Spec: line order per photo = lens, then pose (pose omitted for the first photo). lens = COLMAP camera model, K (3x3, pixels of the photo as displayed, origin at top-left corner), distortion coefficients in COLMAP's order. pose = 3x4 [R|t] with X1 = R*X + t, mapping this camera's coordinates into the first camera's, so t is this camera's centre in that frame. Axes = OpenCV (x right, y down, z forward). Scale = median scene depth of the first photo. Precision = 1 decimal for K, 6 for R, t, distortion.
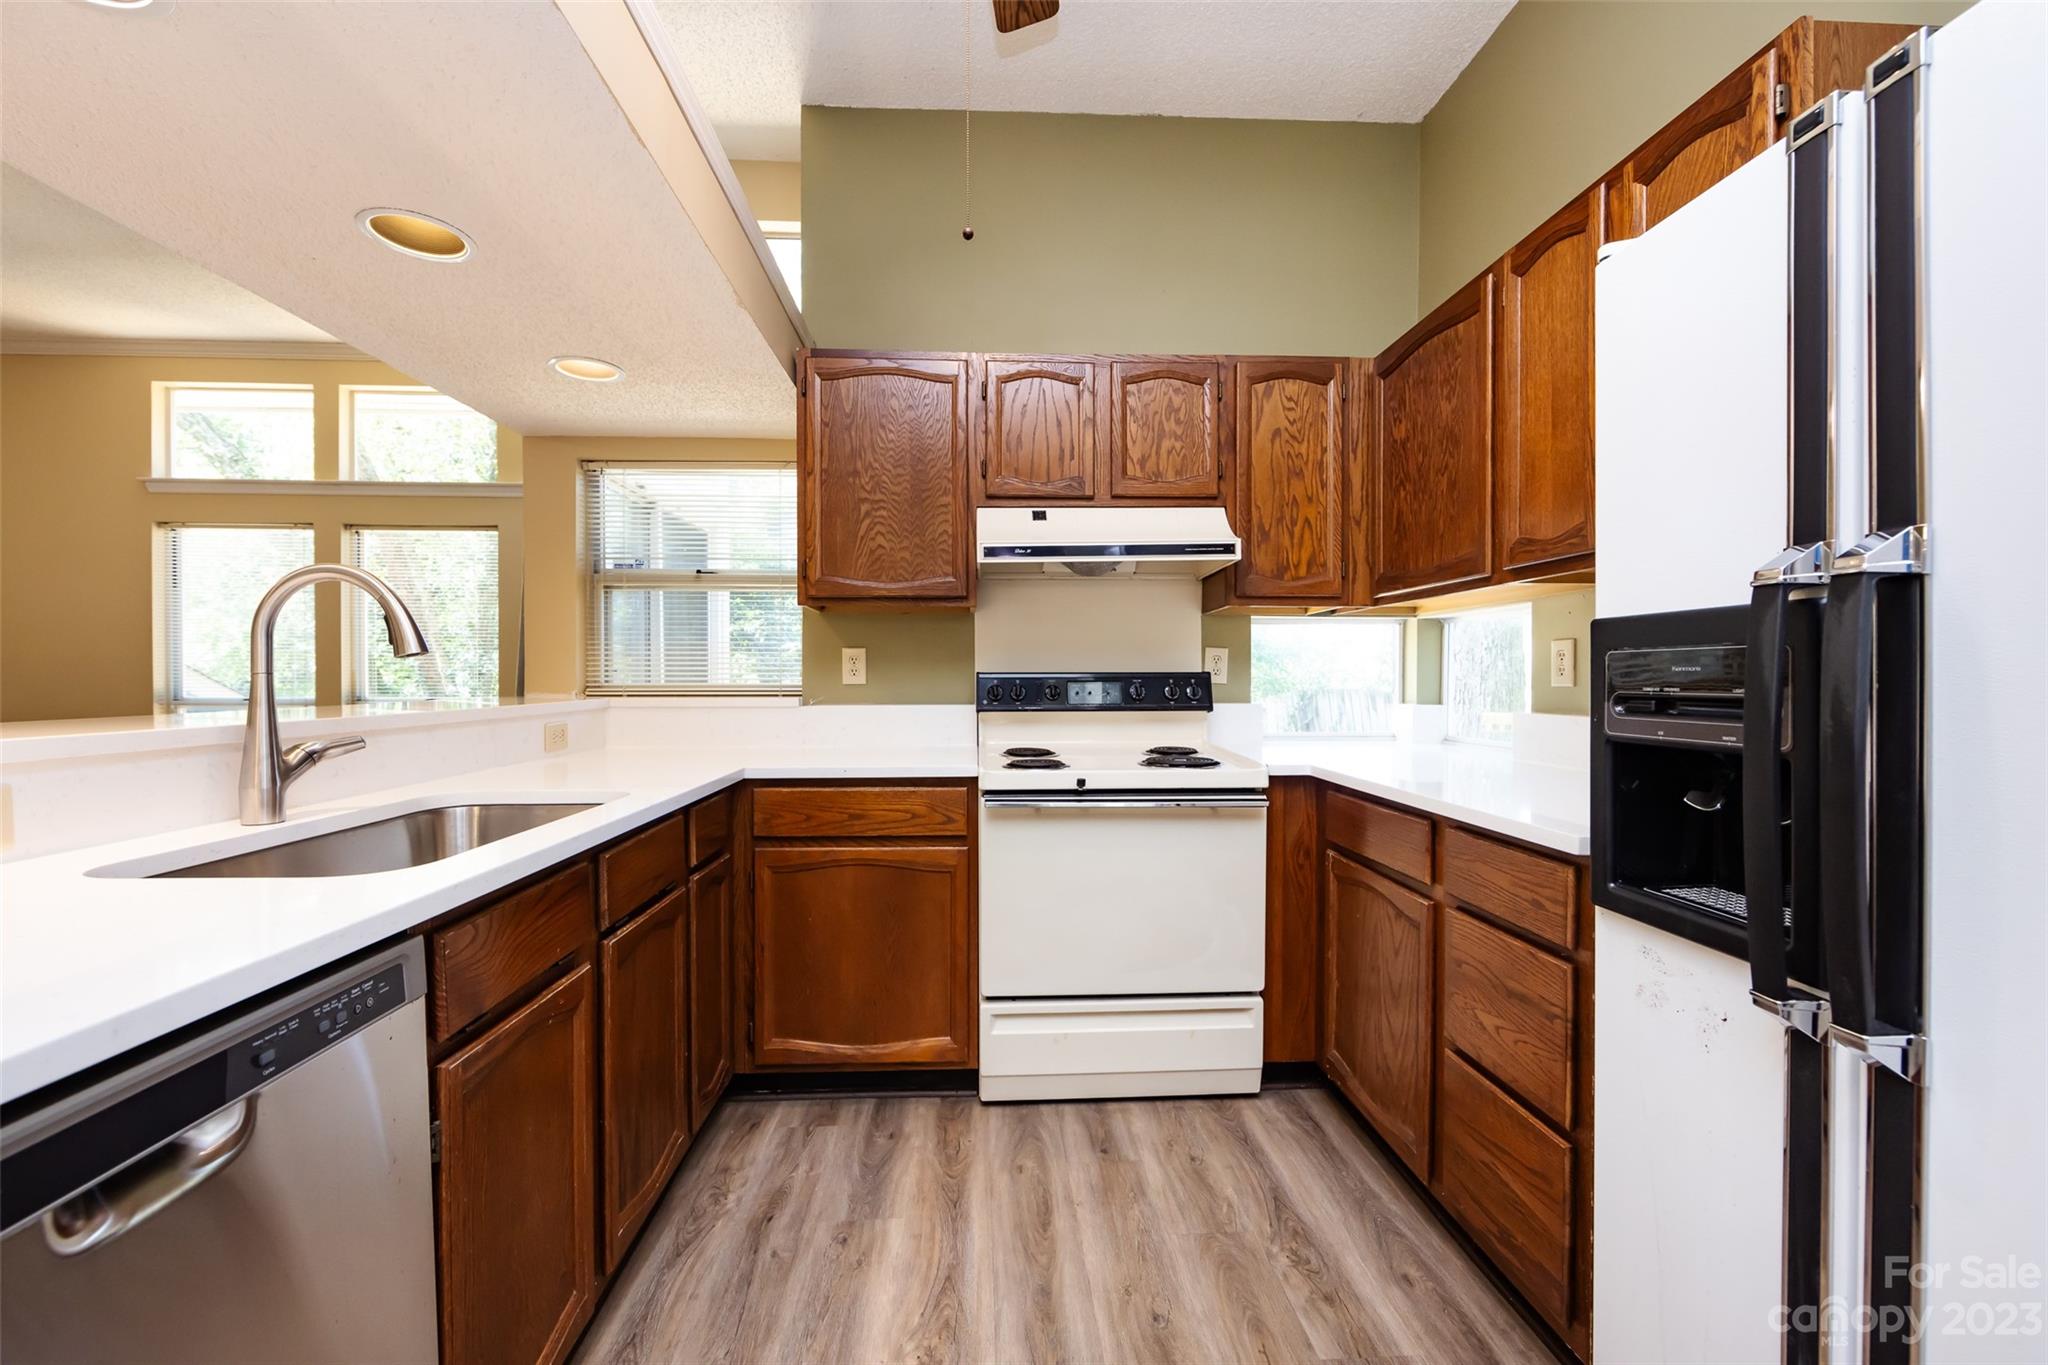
lens RADIAL K [[813.1, 0, 1056.5], [0, 813.1, 681.6], [0, 0, 1]] dist [-0.002807, -0.000444]
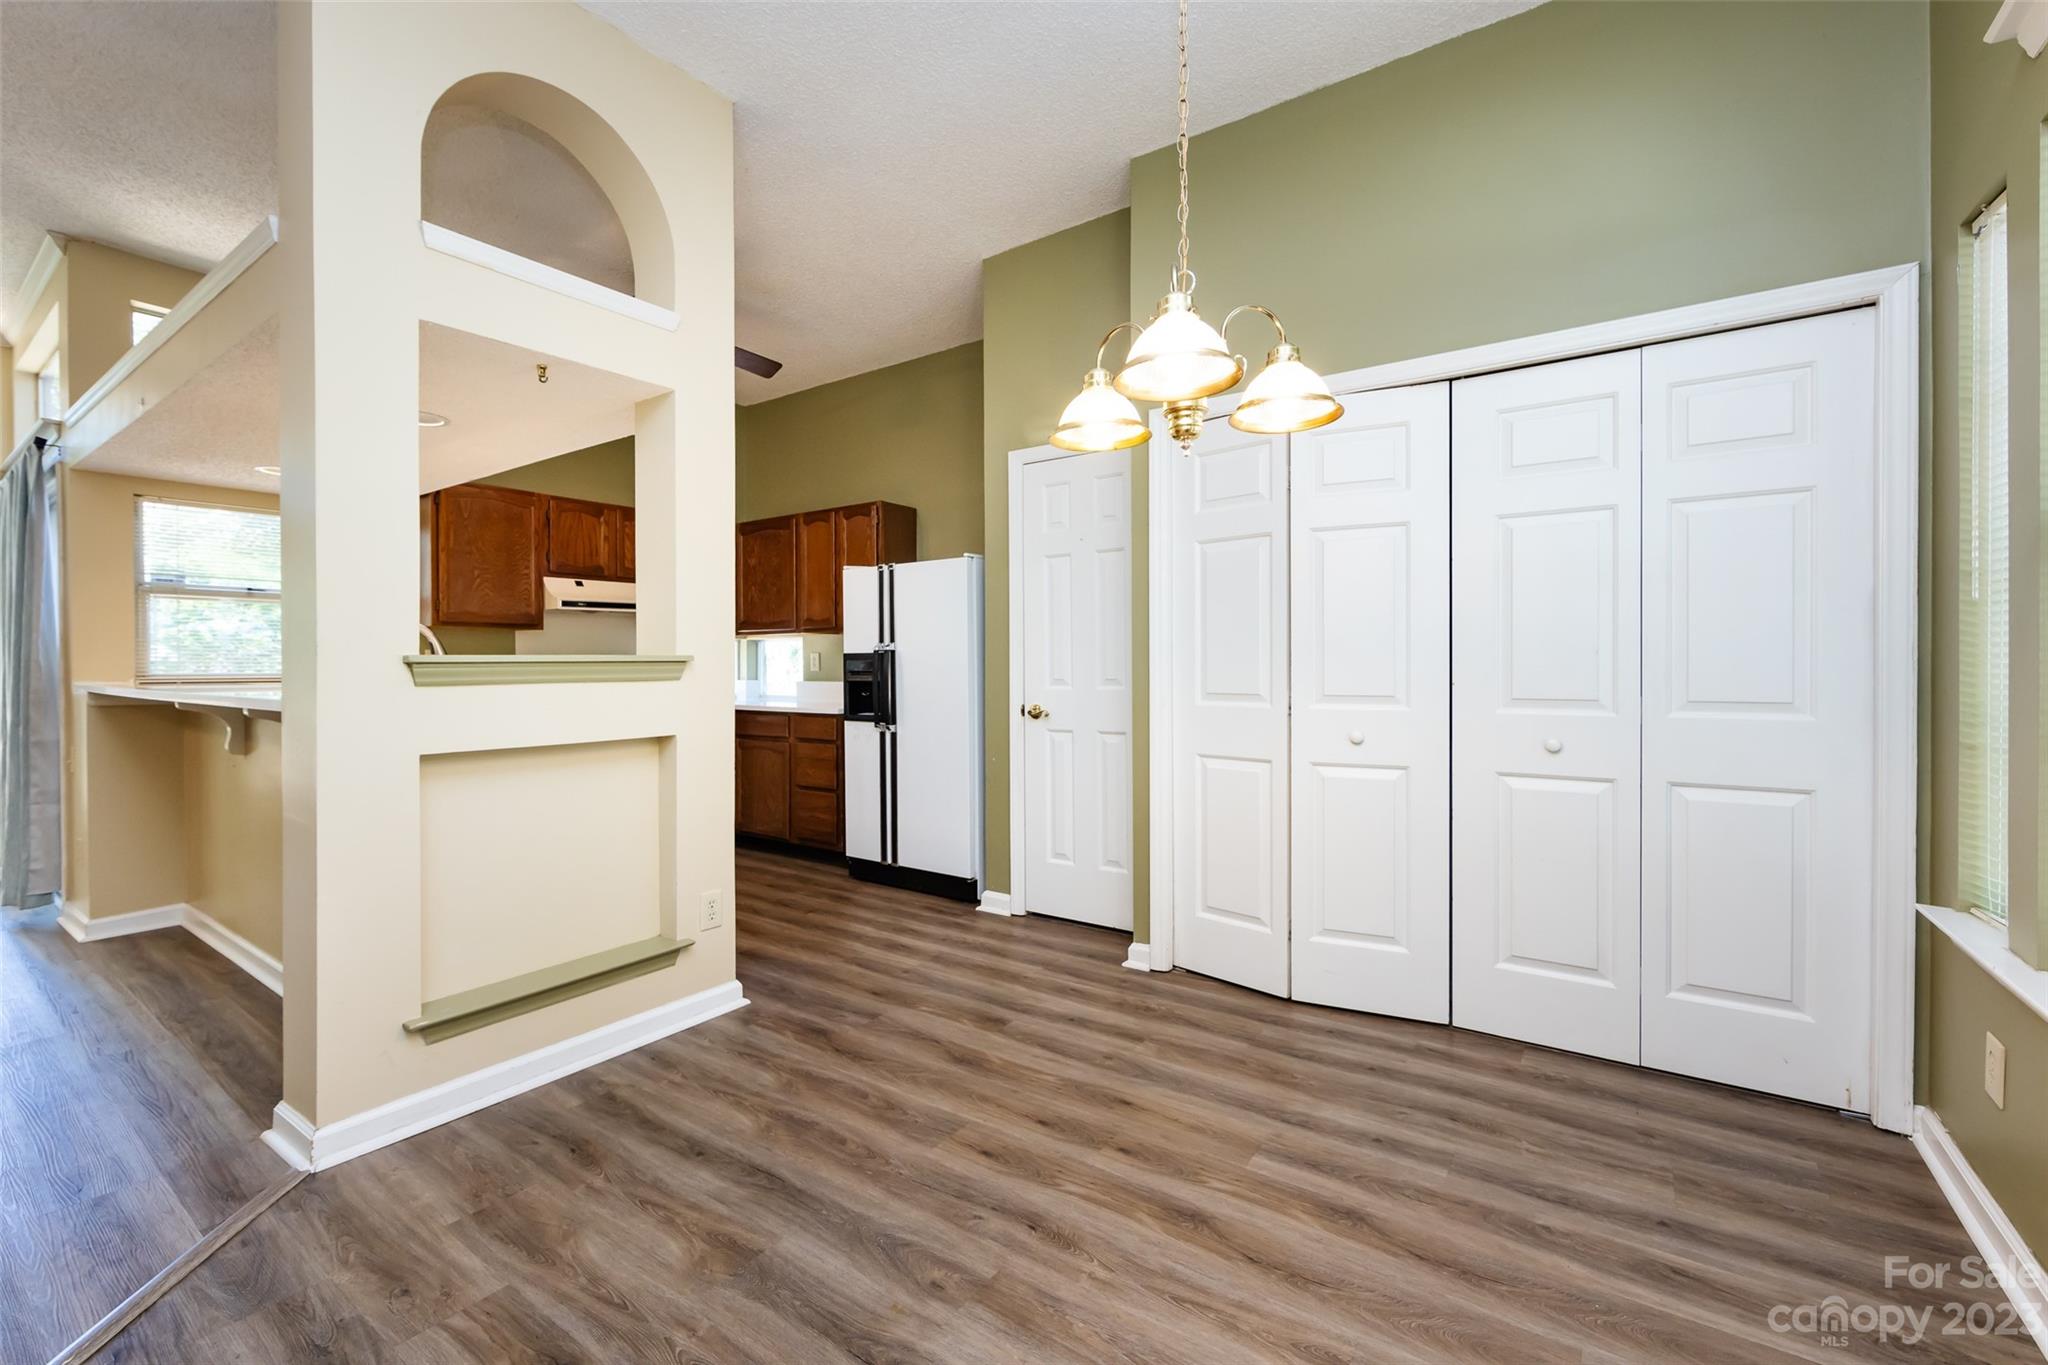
lens RADIAL K [[832.2, 0, 1030.2], [0, 832.2, 682.7], [0, 0, 1]] dist [0.009535, -0.000146]
pose [[0.616213, -0.017621, 0.787383, -2.060204], [0.009328, 0.999843, 0.015075, 0.017348], [-0.787525, -0.001944, 0.616280, -2.325242]]
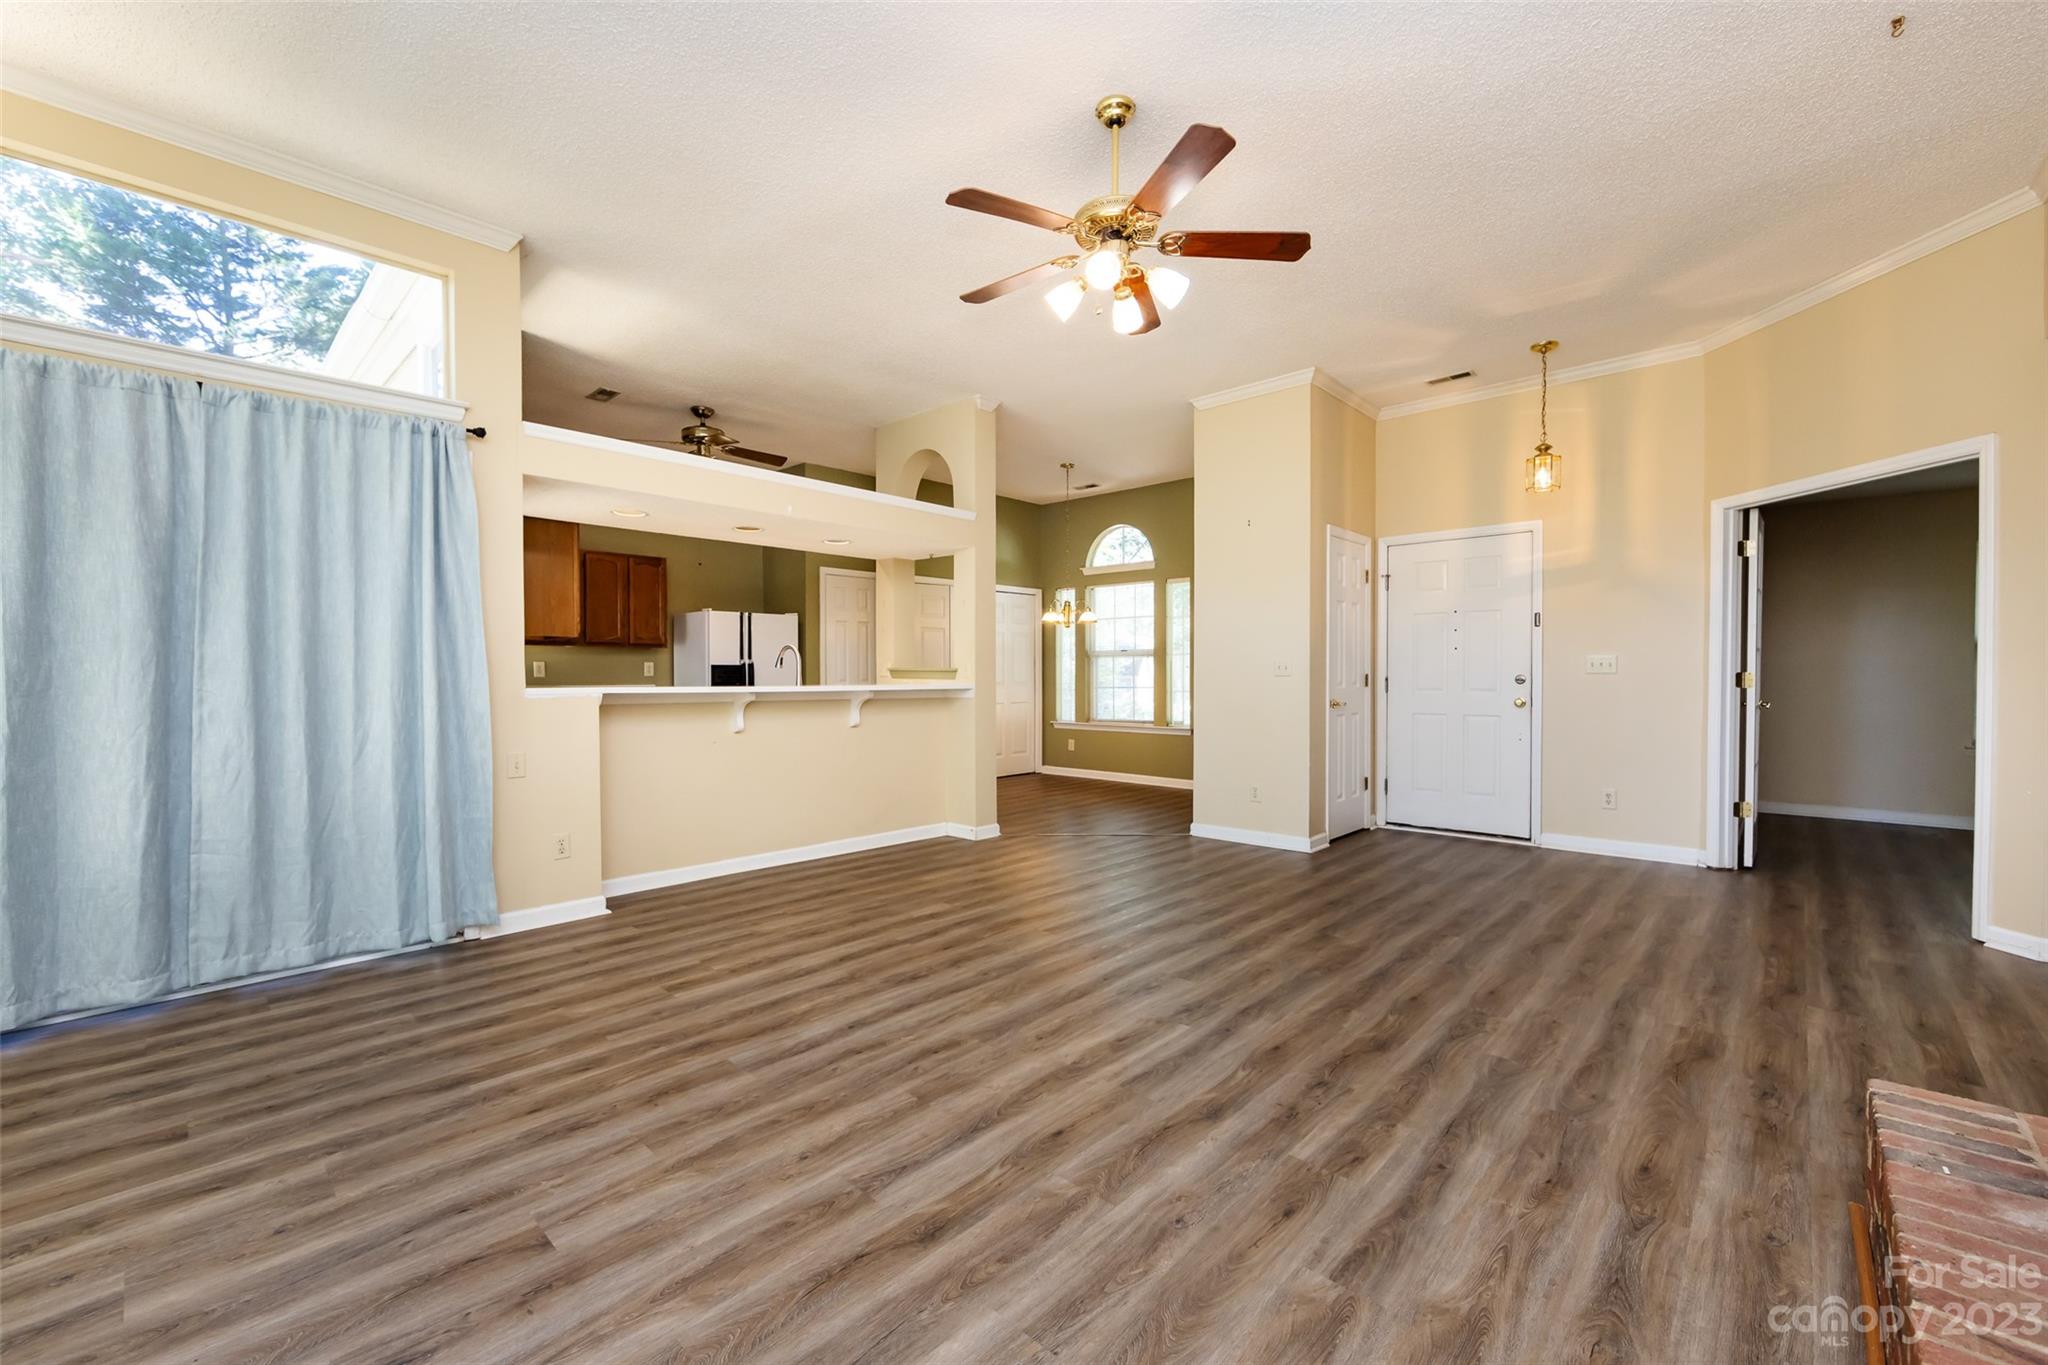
lens RADIAL K [[813.1, 0, 1037.6], [0, 813.1, 692.3], [0, 0, 1]] dist [-0.002807, -0.000444]
pose [[-0.711034, -0.016520, 0.702963, -5.635198], [0.004021, 0.999612, 0.027559, -0.020627], [-0.703146, 0.022422, -0.710692, 3.701873]]
